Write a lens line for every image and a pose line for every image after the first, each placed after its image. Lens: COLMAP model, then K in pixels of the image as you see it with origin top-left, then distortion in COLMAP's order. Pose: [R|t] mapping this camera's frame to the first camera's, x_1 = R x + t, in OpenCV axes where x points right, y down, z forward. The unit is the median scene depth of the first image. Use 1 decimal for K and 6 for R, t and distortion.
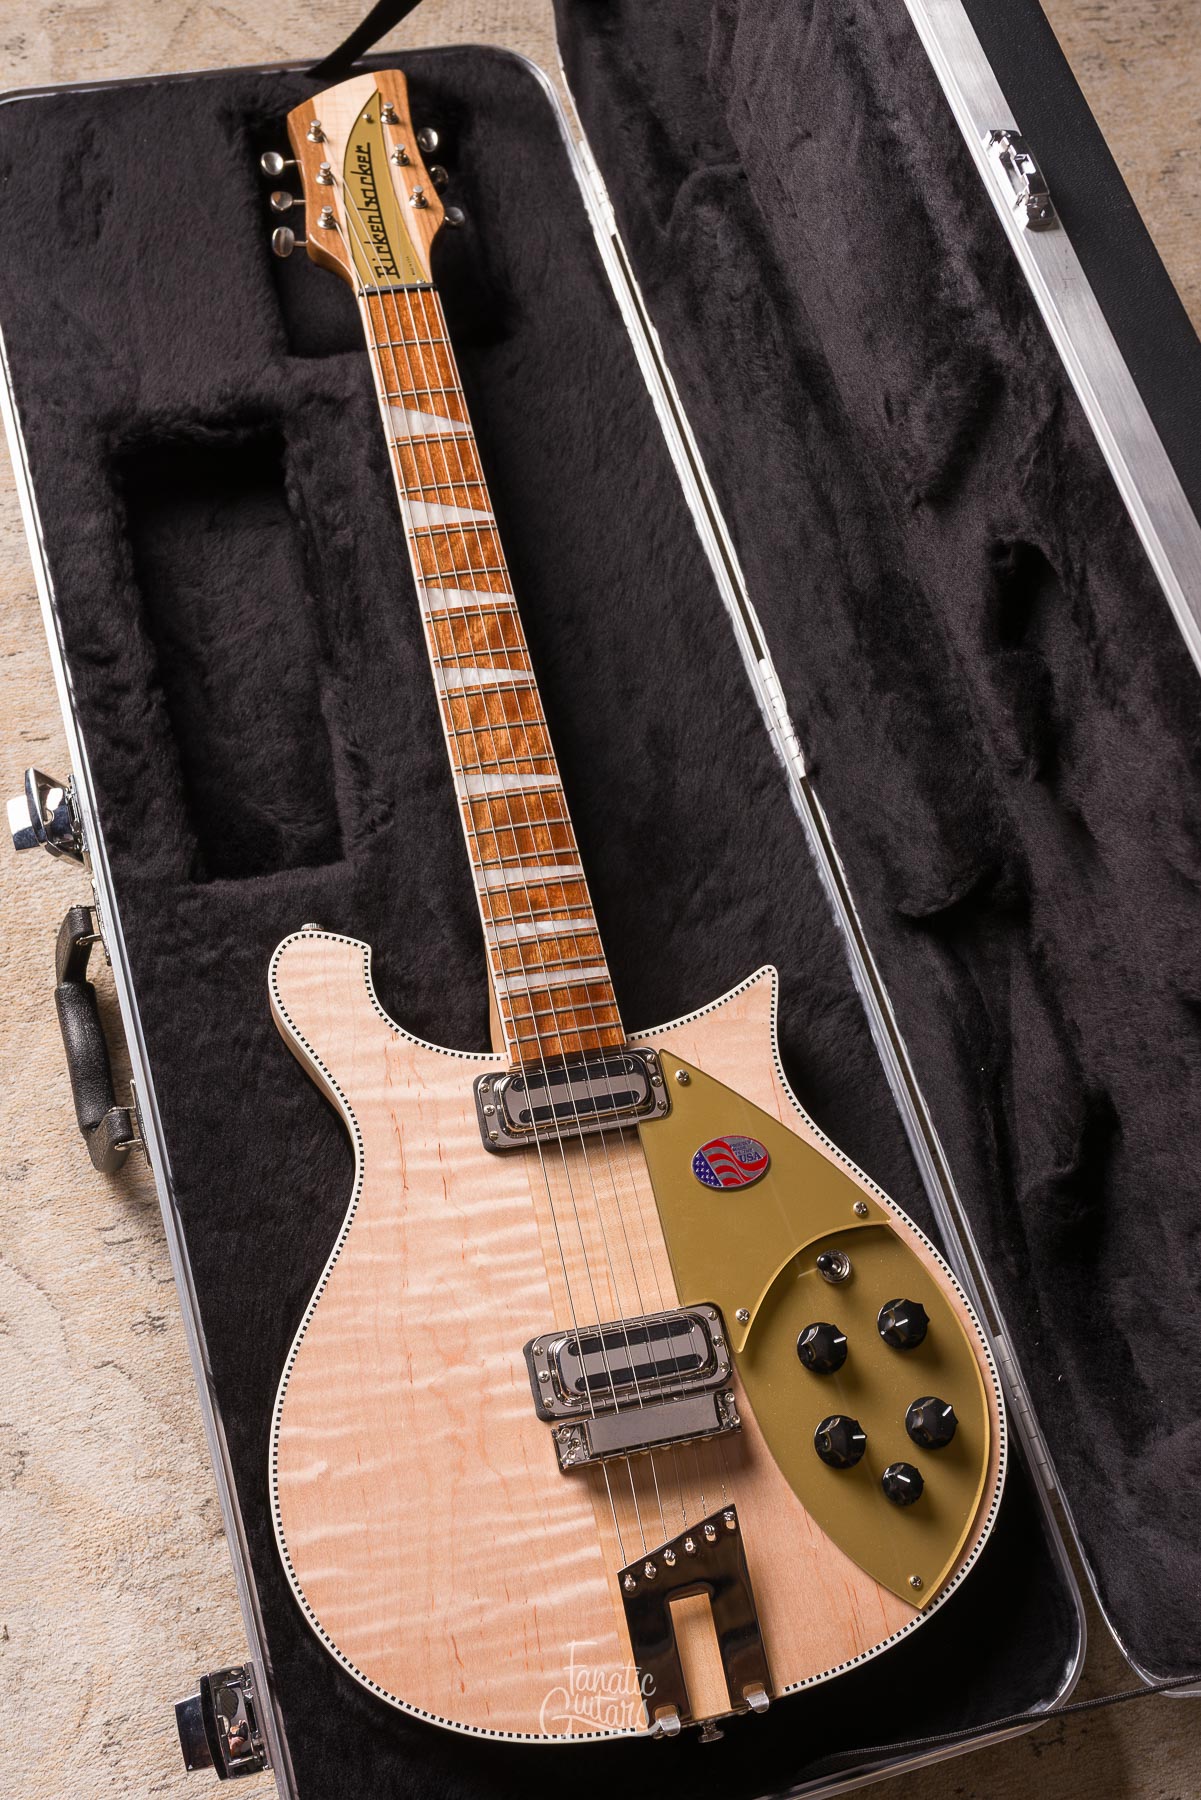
lens RADIAL K [[1910.9, 0, 598.3], [0, 1910.9, 925.2], [0, 0, 1]] dist [-0.000120, -0.001612]
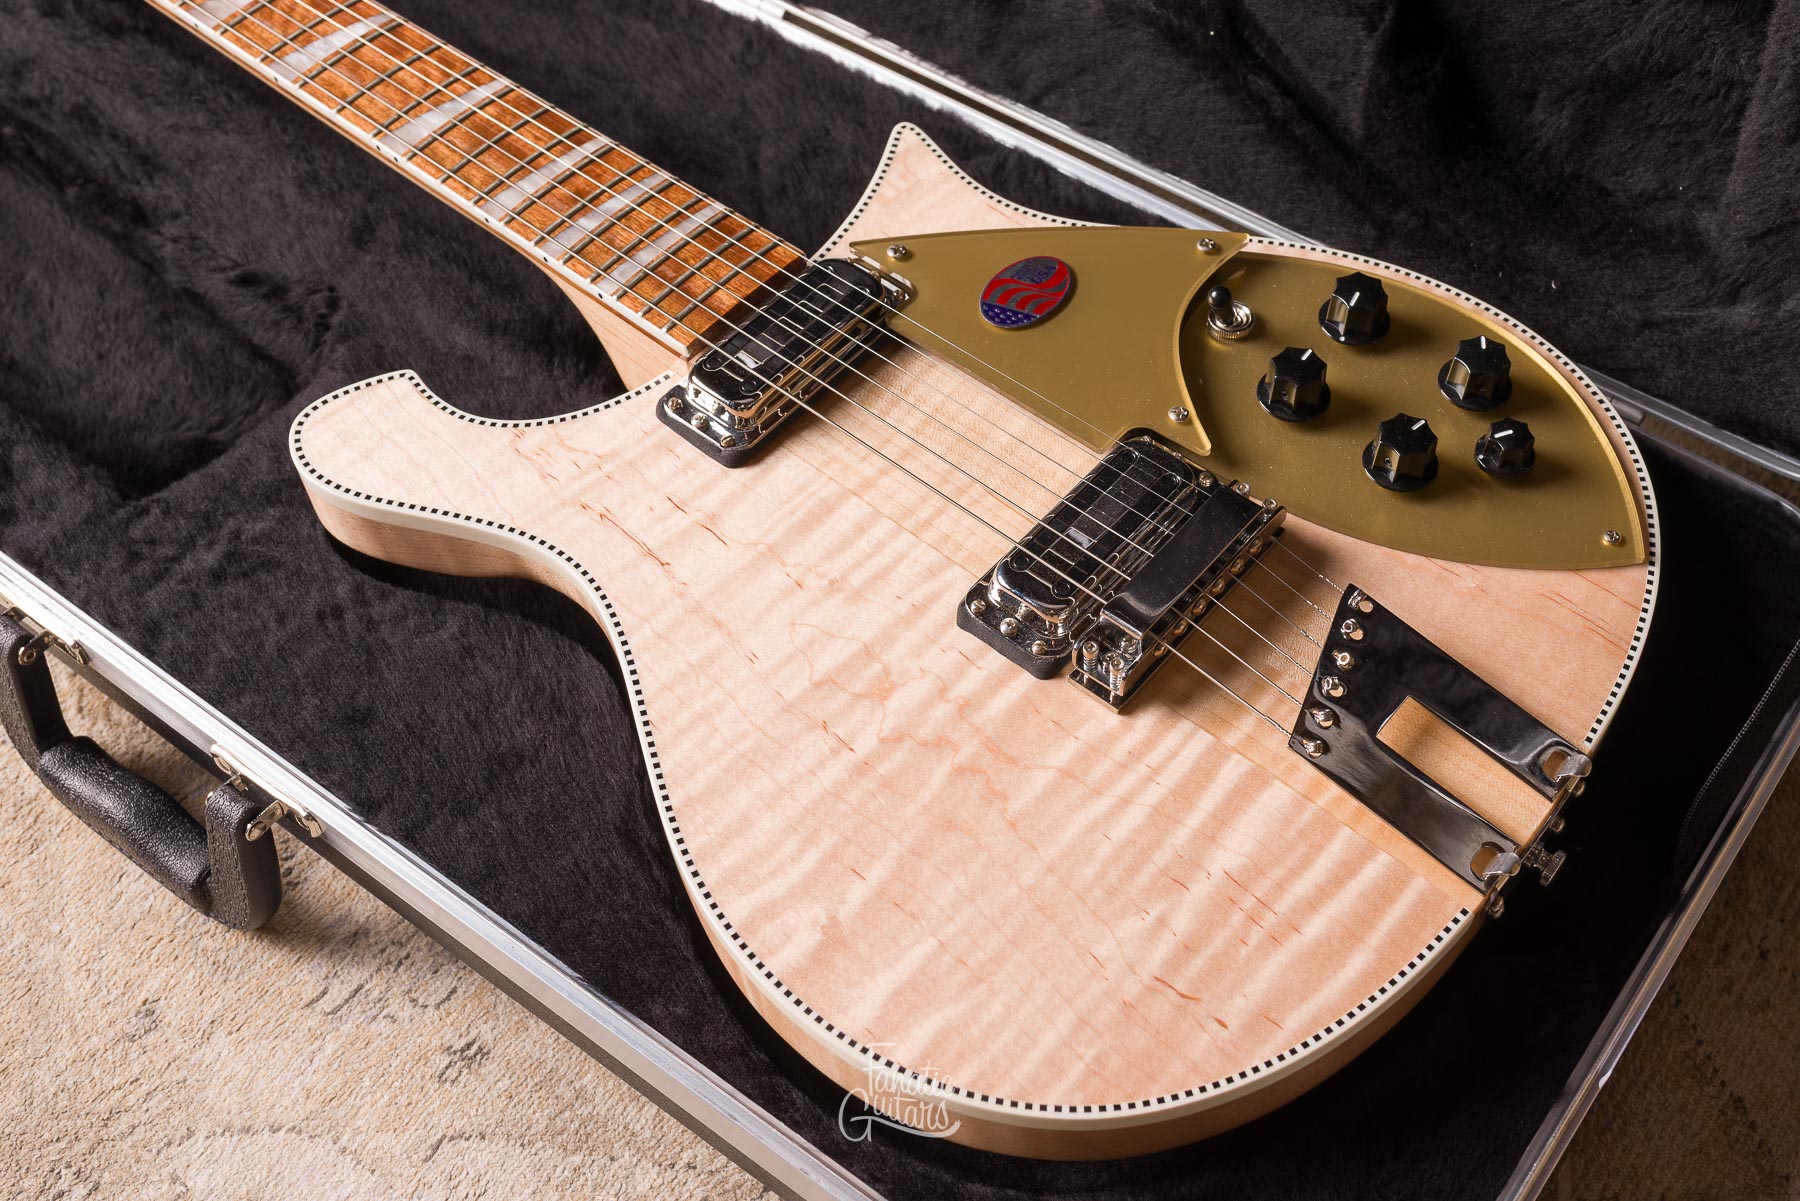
lens RADIAL K [[1985.7, 0, 1021.6], [0, 1985.7, 585.7], [0, 0, 1]] dist [-0.009192, 0.023063]
pose [[0.776608, -0.569933, 0.268434, -0.169322], [0.612162, 0.783339, -0.107882, 0.256061], [-0.148790, 0.248107, 0.957238, 0.296037]]
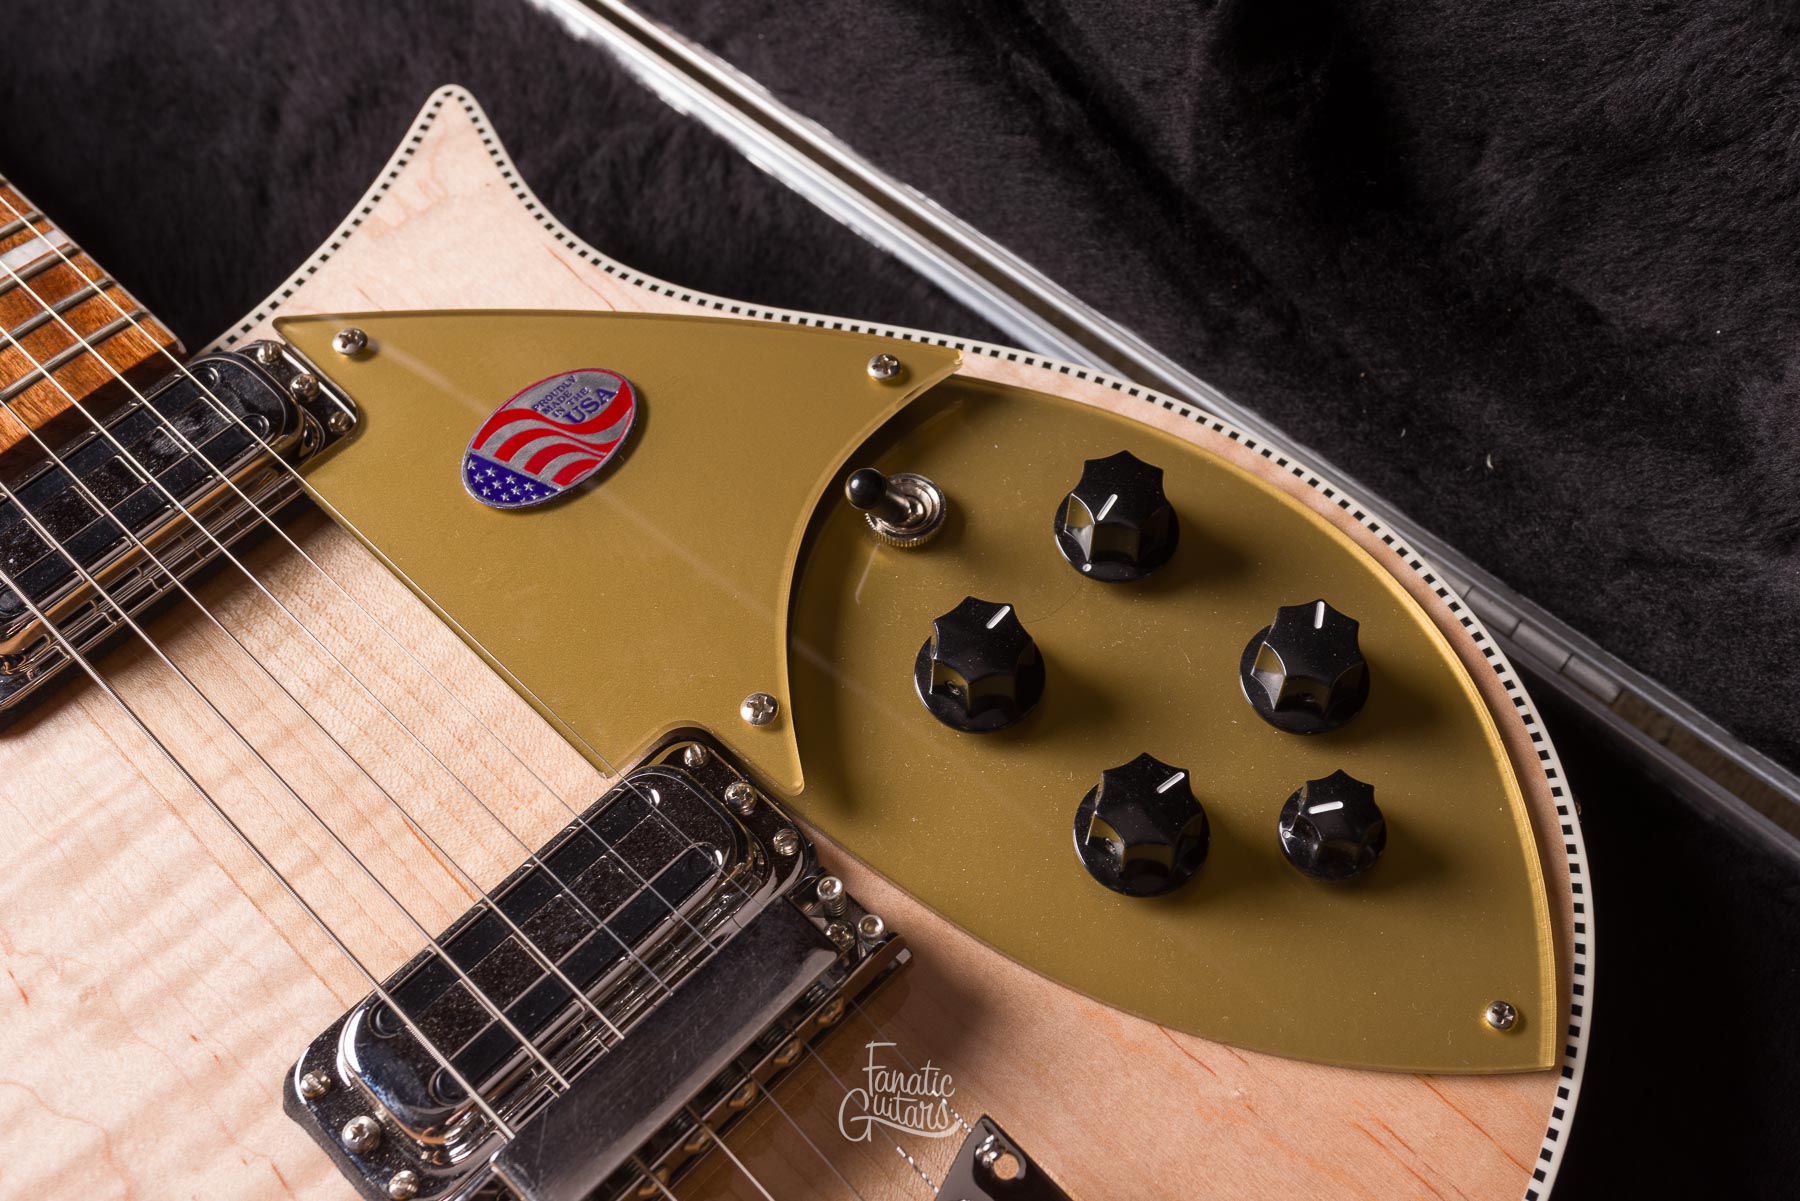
lens RADIAL K [[2050.9, 0, 1033.0], [0, 2050.9, 599.7], [0, 0, 1]] dist [0.000800, -0.011572]
pose [[0.825344, -0.534104, 0.183139, 0.049562], [0.548385, 0.835505, -0.034723, 0.200064], [-0.134468, 0.129089, 0.982474, 0.506599]]
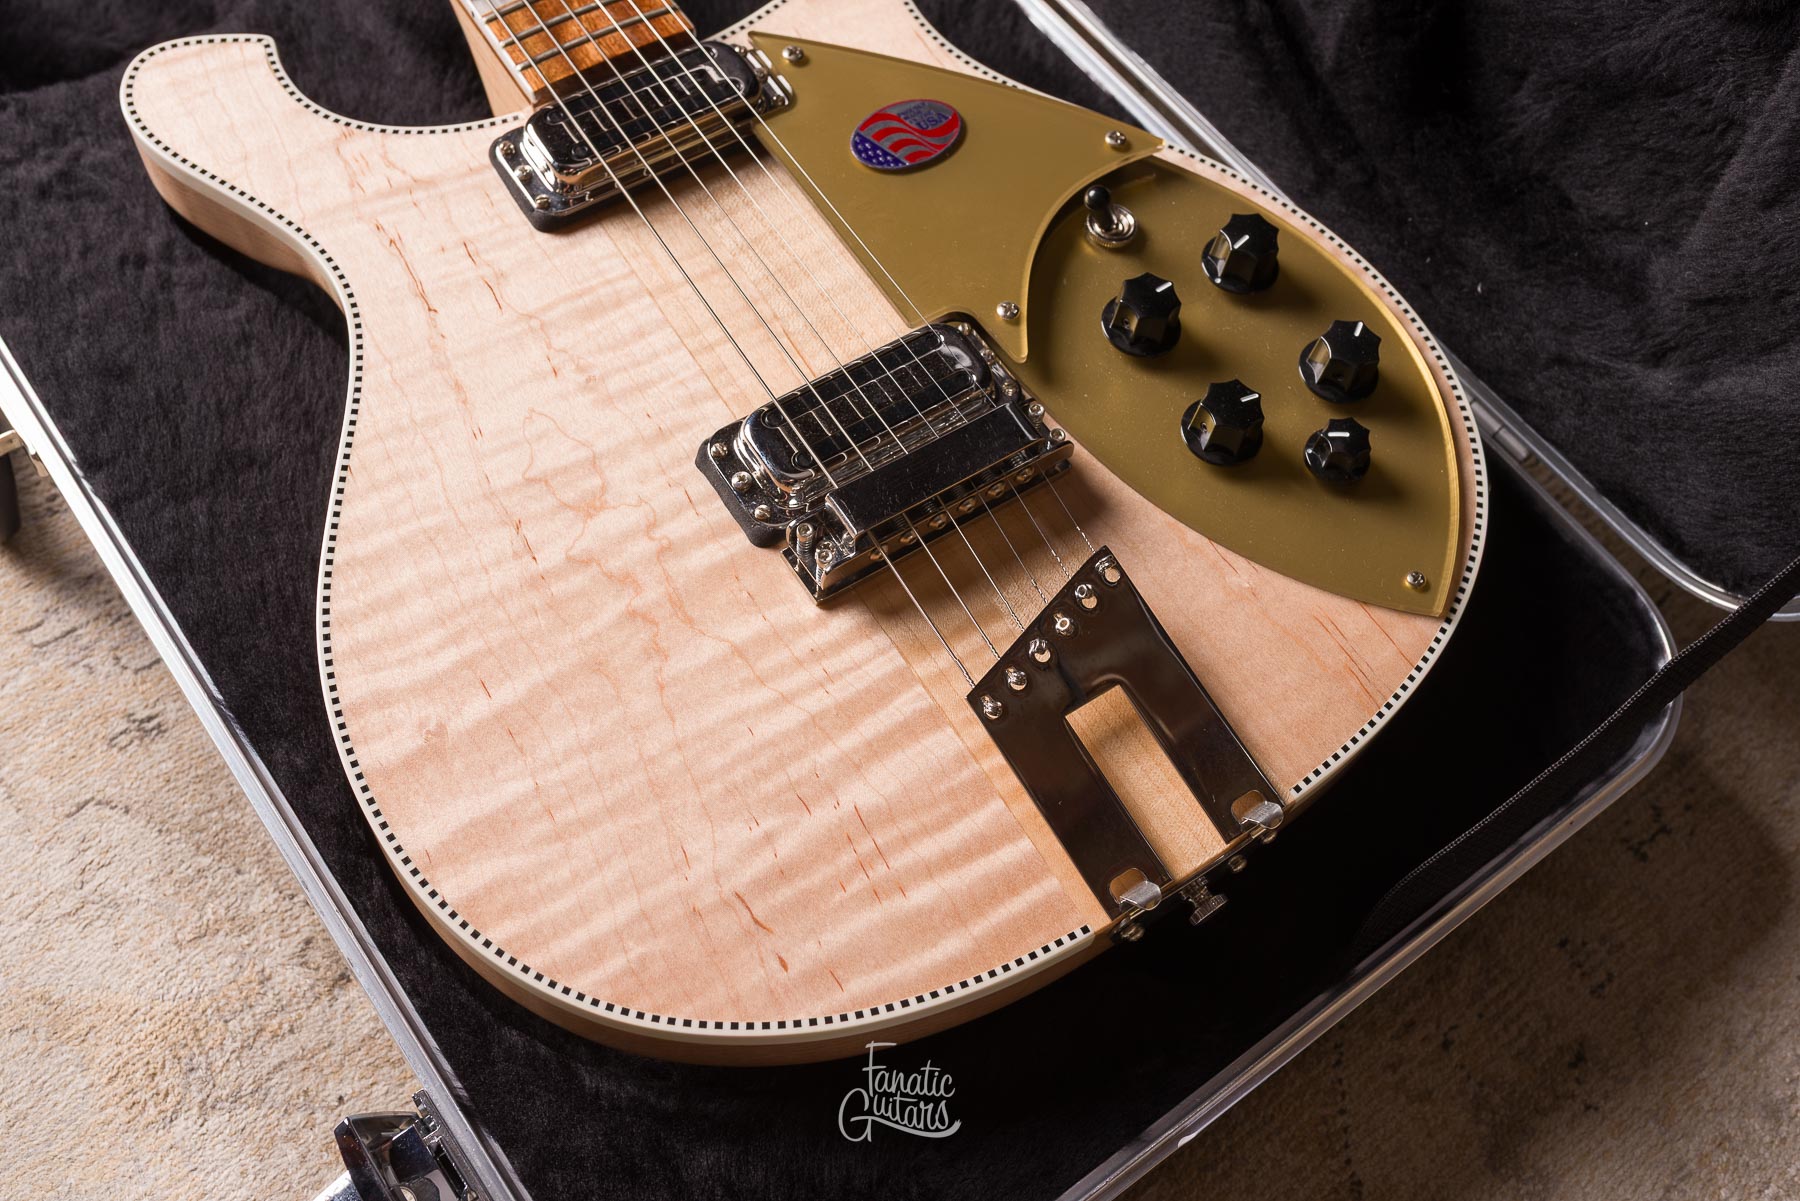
lens RADIAL K [[1763.1, 0, 898.1], [0, 1763.1, 599.1], [0, 0, 1]] dist [-0.003470, 0.003363]
pose [[0.933978, -0.337267, 0.118055, -0.051673], [0.344721, 0.937418, -0.049145, 0.269081], [-0.094092, 0.086596, 0.991790, 0.376466]]
